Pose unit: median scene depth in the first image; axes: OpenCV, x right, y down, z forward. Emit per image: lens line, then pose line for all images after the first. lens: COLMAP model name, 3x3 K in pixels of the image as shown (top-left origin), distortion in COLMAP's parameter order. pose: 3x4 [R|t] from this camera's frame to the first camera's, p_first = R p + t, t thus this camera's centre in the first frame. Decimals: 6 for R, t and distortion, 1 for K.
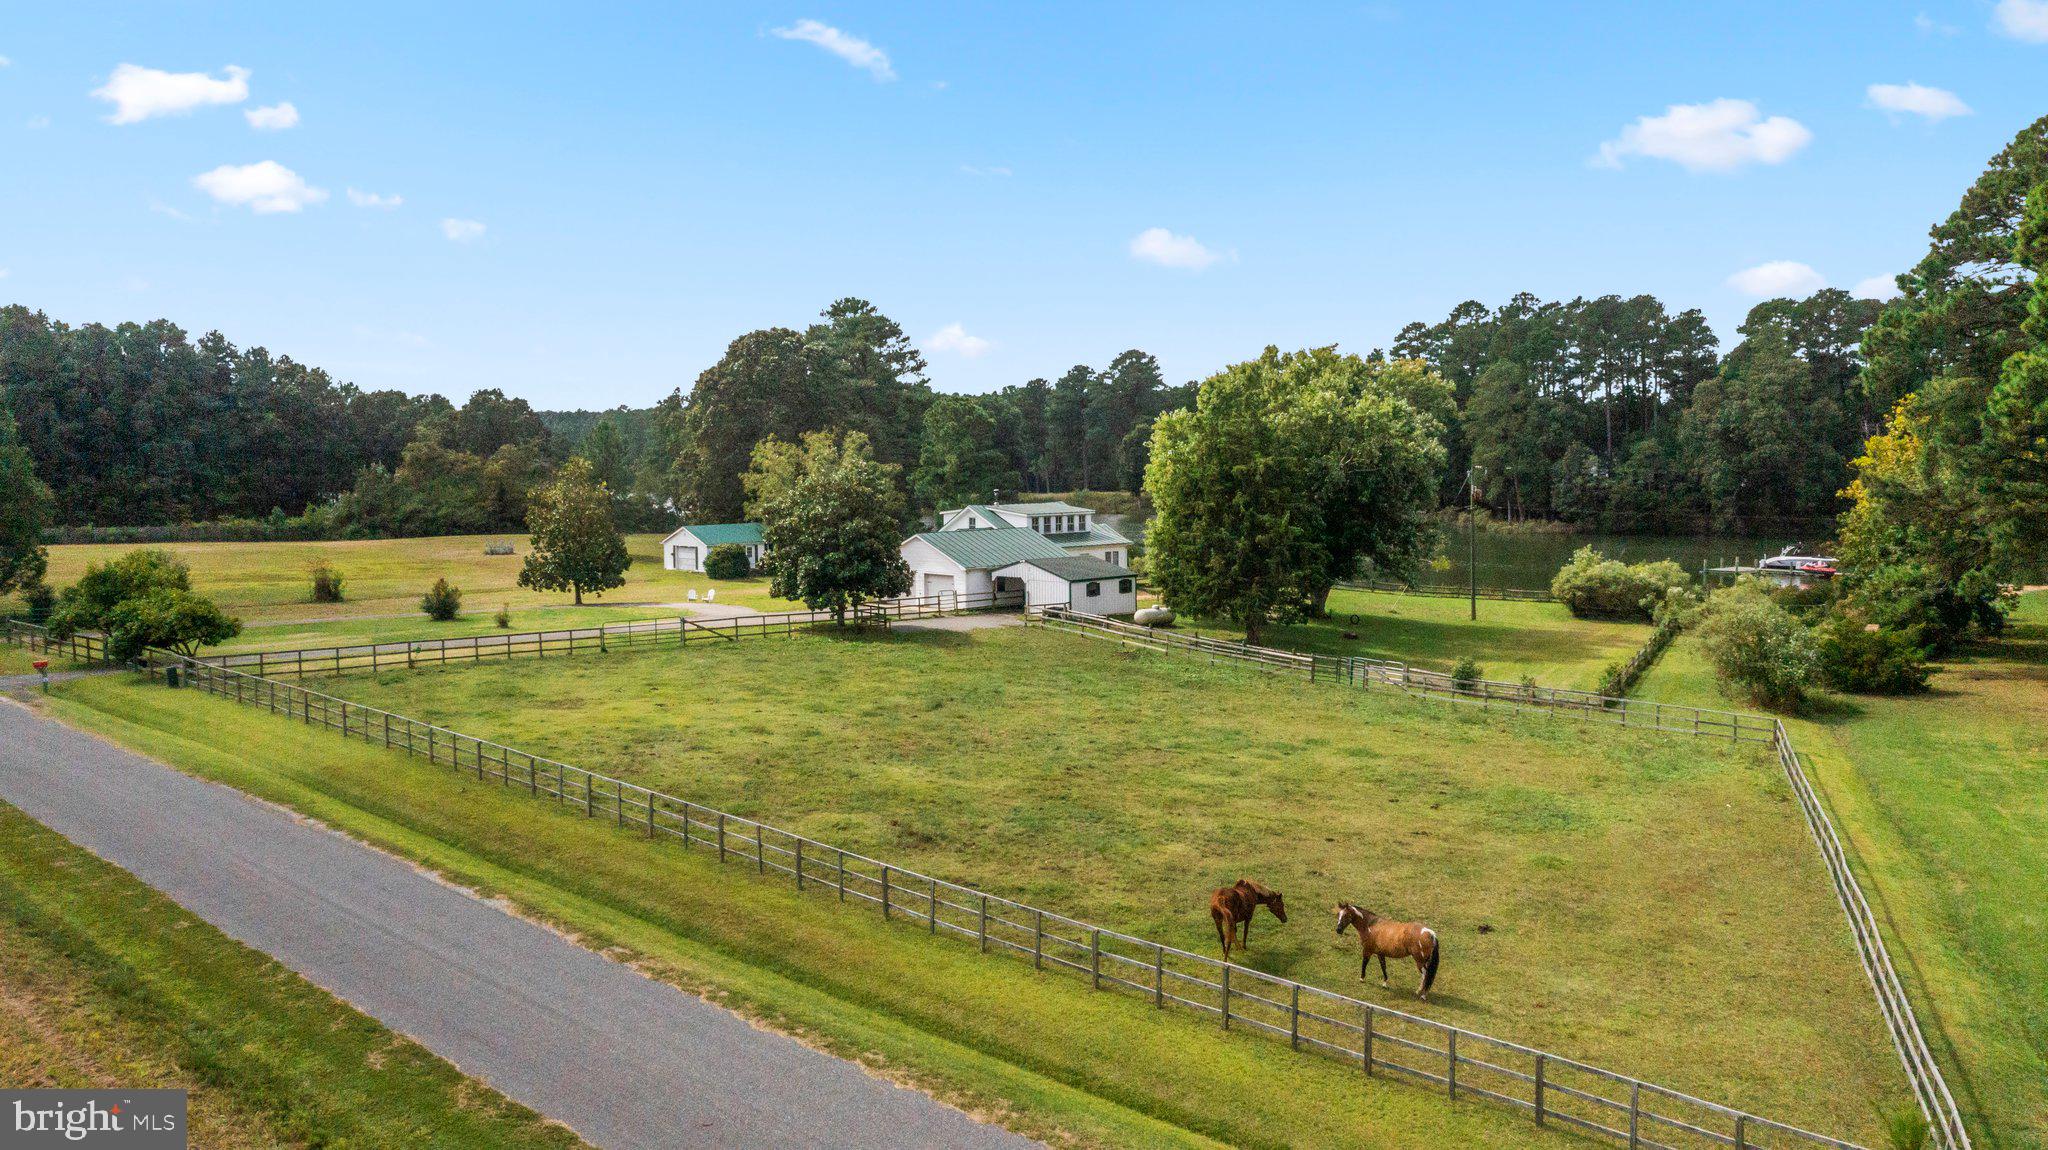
lens RADIAL K [[1624.0, 0, 1034.5], [0, 1624.0, 579.6], [0, 0, 1]] dist [-0.012961, -0.001126]
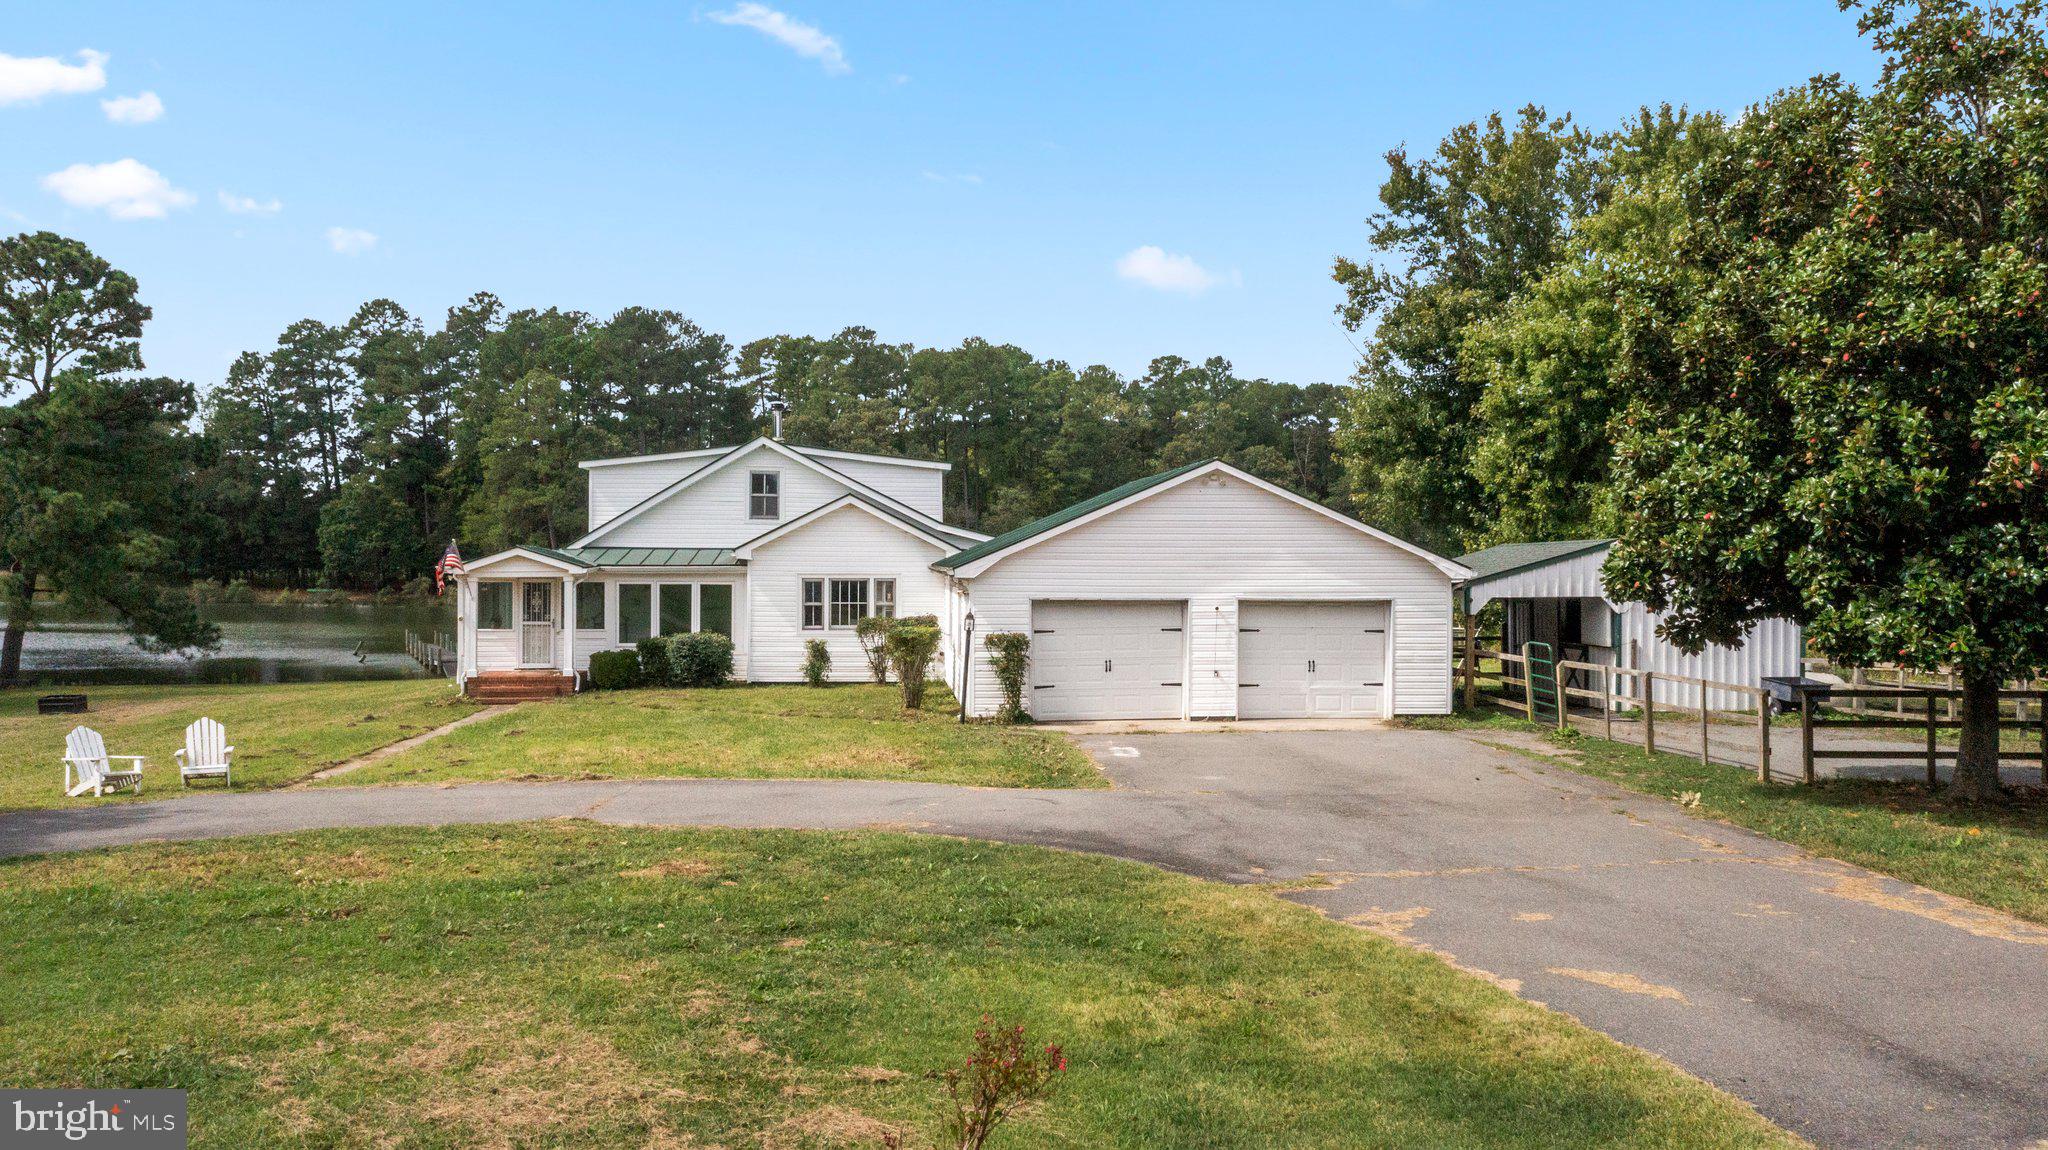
lens RADIAL K [[1641.6, 0, 1024.0], [0, 1641.6, 575.0], [0, 0, 1]] dist [-0.029037, -0.000157]
pose [[0.617493, 0.004312, 0.786565, -0.301465], [0.054710, 0.997328, -0.048417, 0.003619], [-0.784672, 0.072931, 0.615607, 0.803775]]
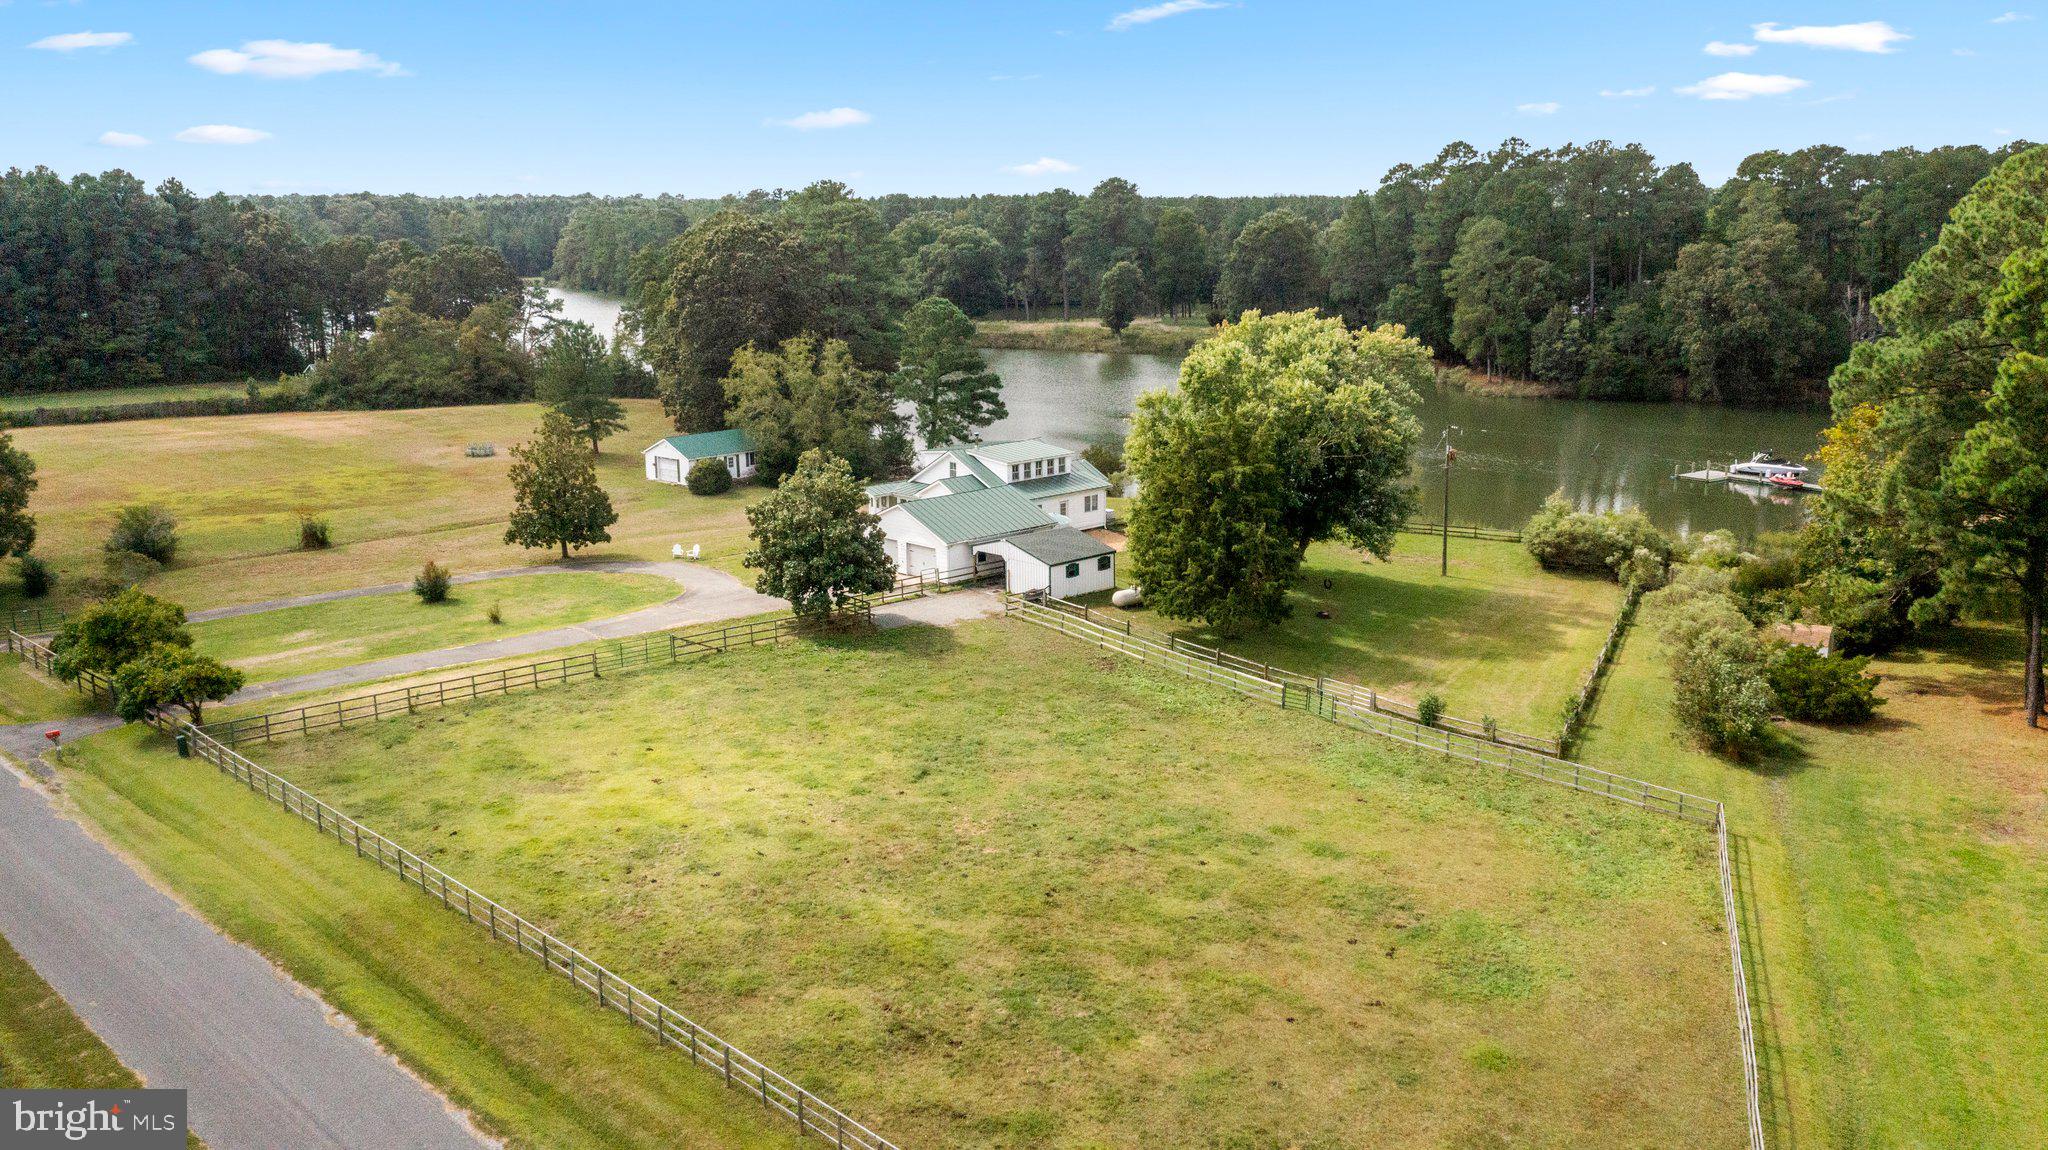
lens RADIAL K [[1624.0, 0, 1034.5], [0, 1624.0, 579.6], [0, 0, 1]] dist [-0.012961, -0.001126]
pose [[0.999916, 0.000088, 0.012980, -0.000866], [-0.001956, 0.989576, 0.143998, -0.119986], [-0.012832, -0.144011, 0.989493, -0.009517]]
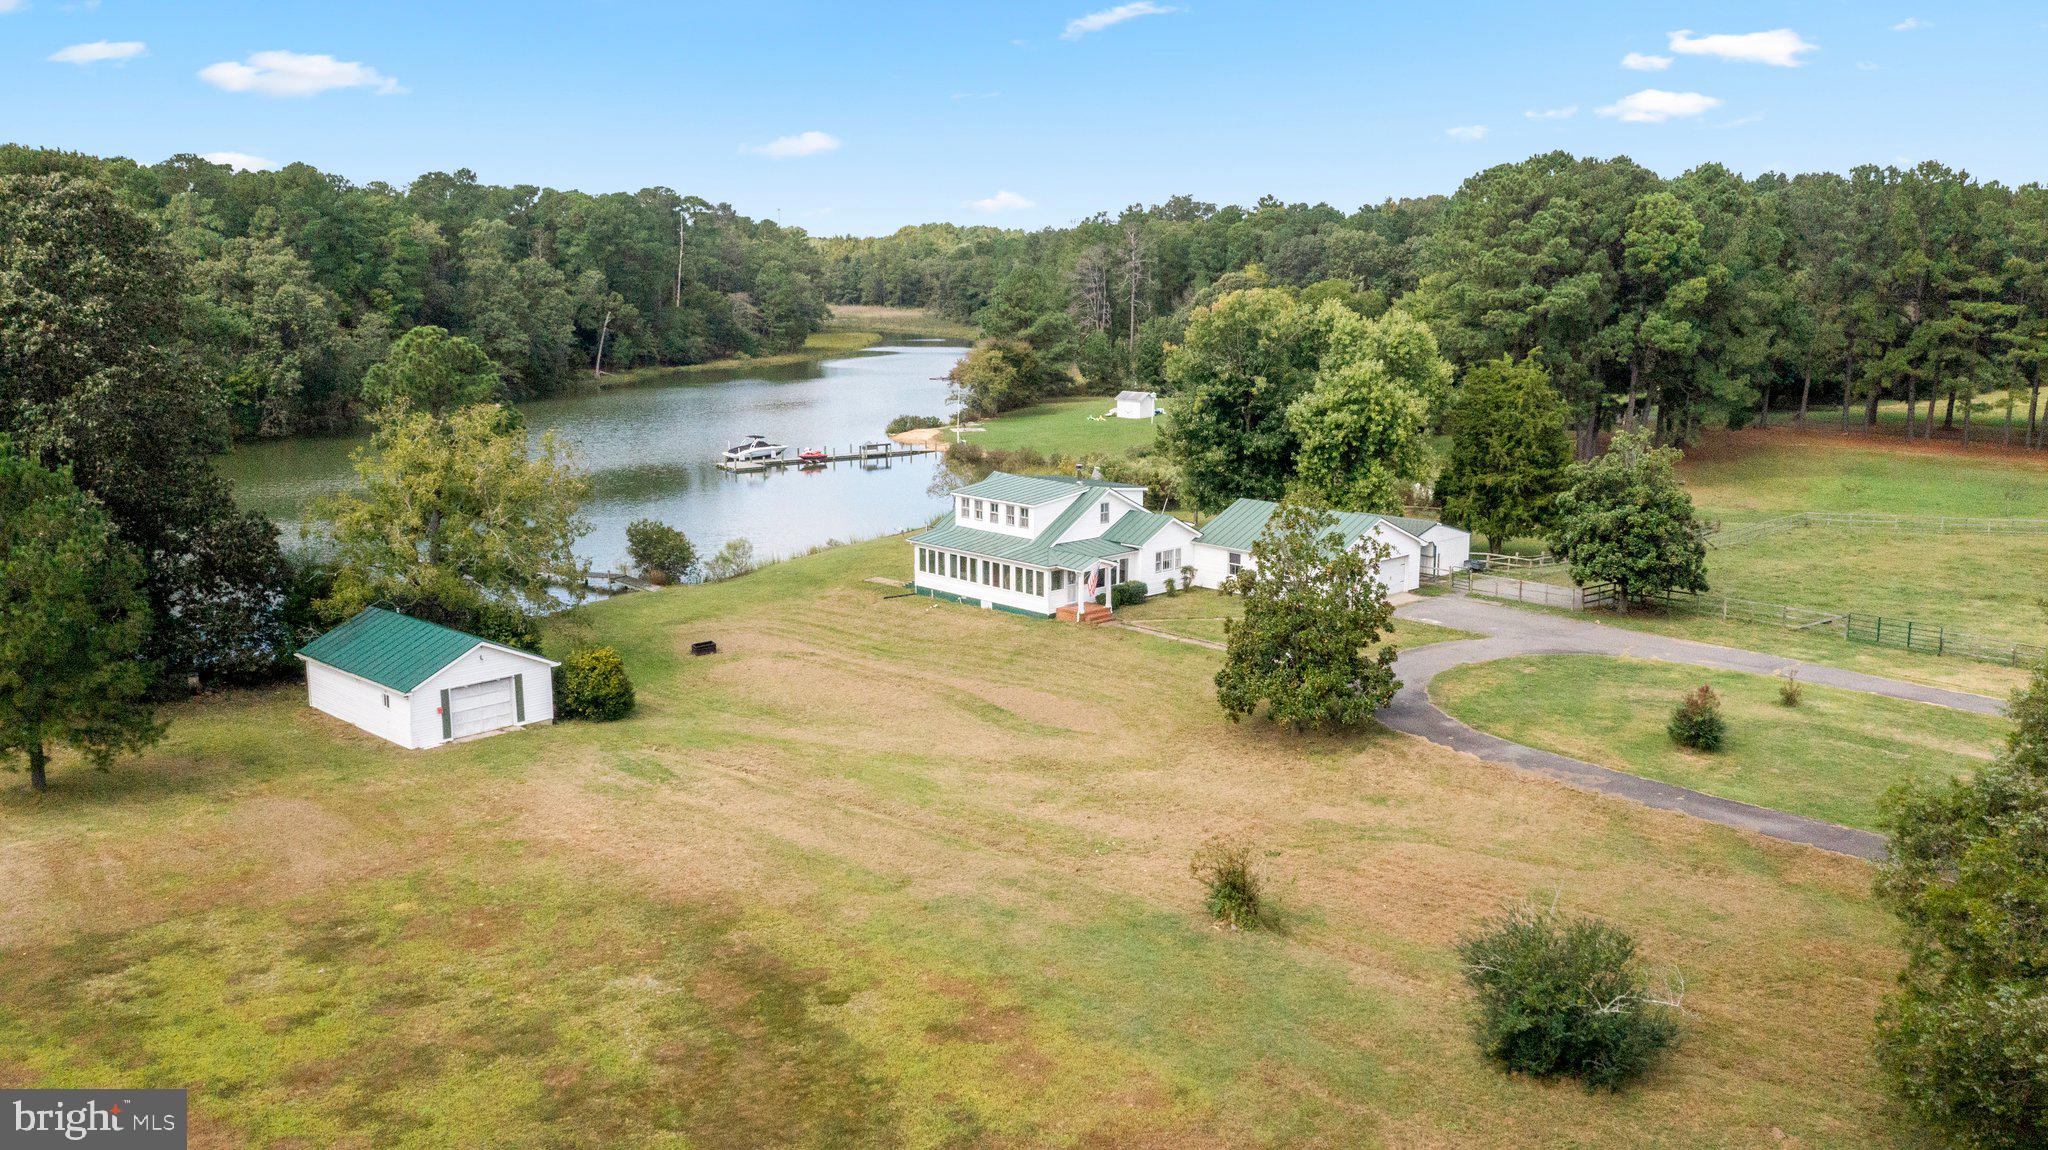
lens RADIAL K [[1624.0, 0, 1034.5], [0, 1624.0, 579.6], [0, 0, 1]] dist [-0.012961, -0.001126]
pose [[-0.011064, -0.186682, 0.982358, -0.881581], [0.078829, 0.979198, 0.186969, -0.162737], [-0.996827, 0.079507, 0.003882, 1.115415]]
